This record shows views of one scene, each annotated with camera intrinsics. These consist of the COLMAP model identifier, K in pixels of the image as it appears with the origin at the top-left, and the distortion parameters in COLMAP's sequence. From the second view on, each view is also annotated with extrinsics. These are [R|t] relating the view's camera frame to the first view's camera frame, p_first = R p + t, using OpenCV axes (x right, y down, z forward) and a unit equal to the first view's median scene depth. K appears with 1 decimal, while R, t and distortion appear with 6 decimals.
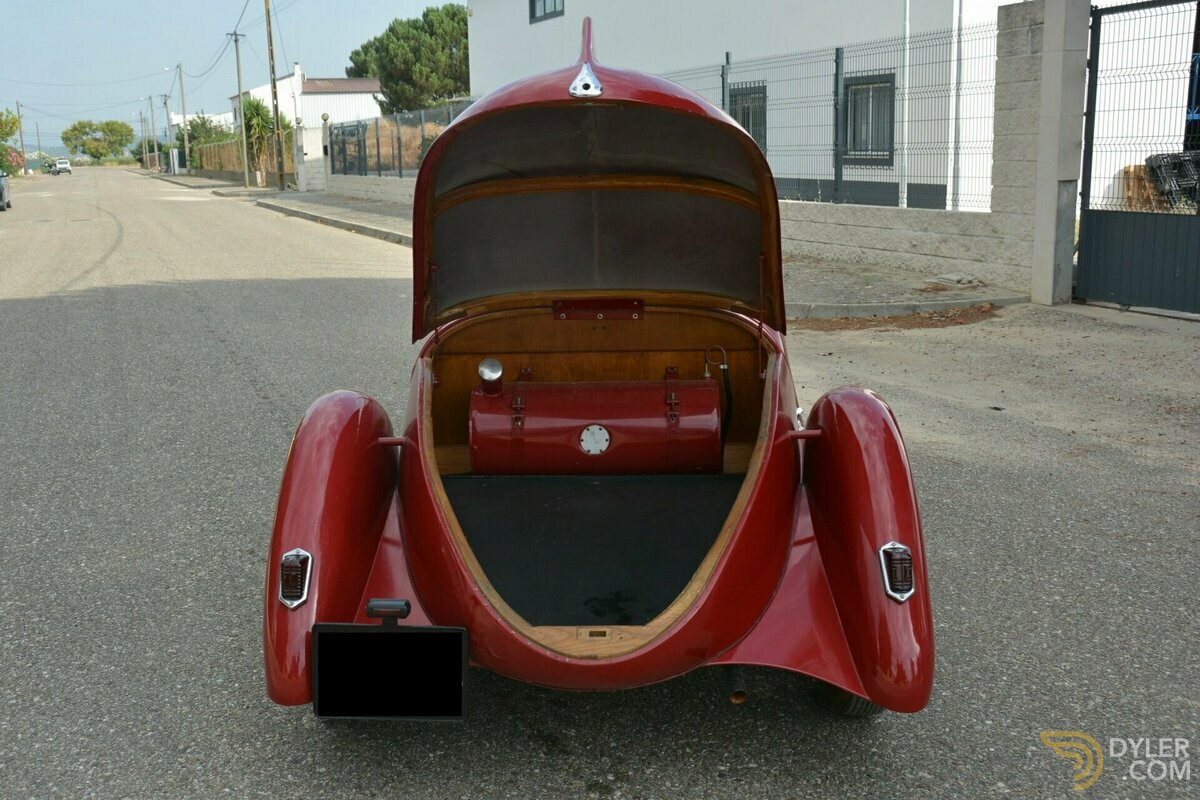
lens RADIAL K [[1286.0, 0, 575.5], [0, 1286.0, 388.9], [0, 0, 1]] dist [-0.040168, 0.109660]
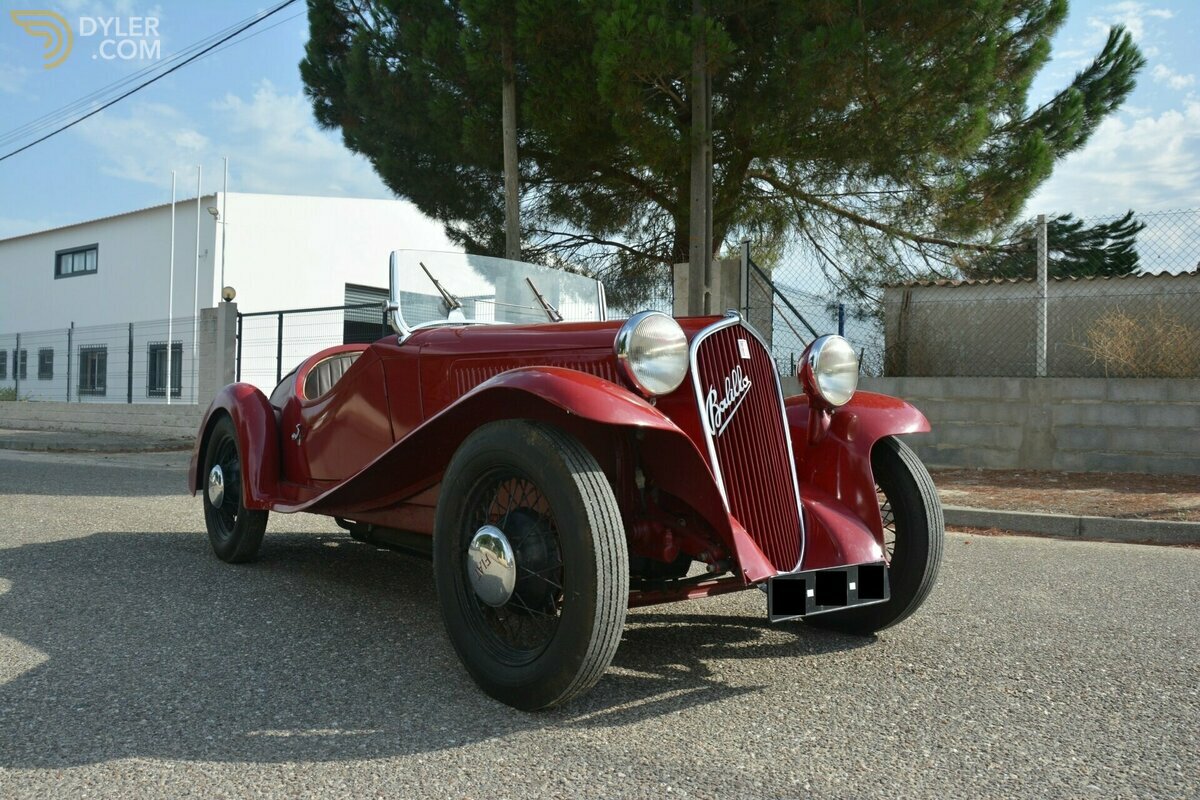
lens RADIAL K [[947.7, 0, 590.8], [0, 947.7, 394.9], [0, 0, 1]] dist [-0.159120, 0.123785]
pose [[0.820363, 0.045742, 0.570011, -0.002865], [0.071265, 0.980847, -0.181277, 0.044777], [-0.567385, 0.189335, 0.801390, -0.153797]]
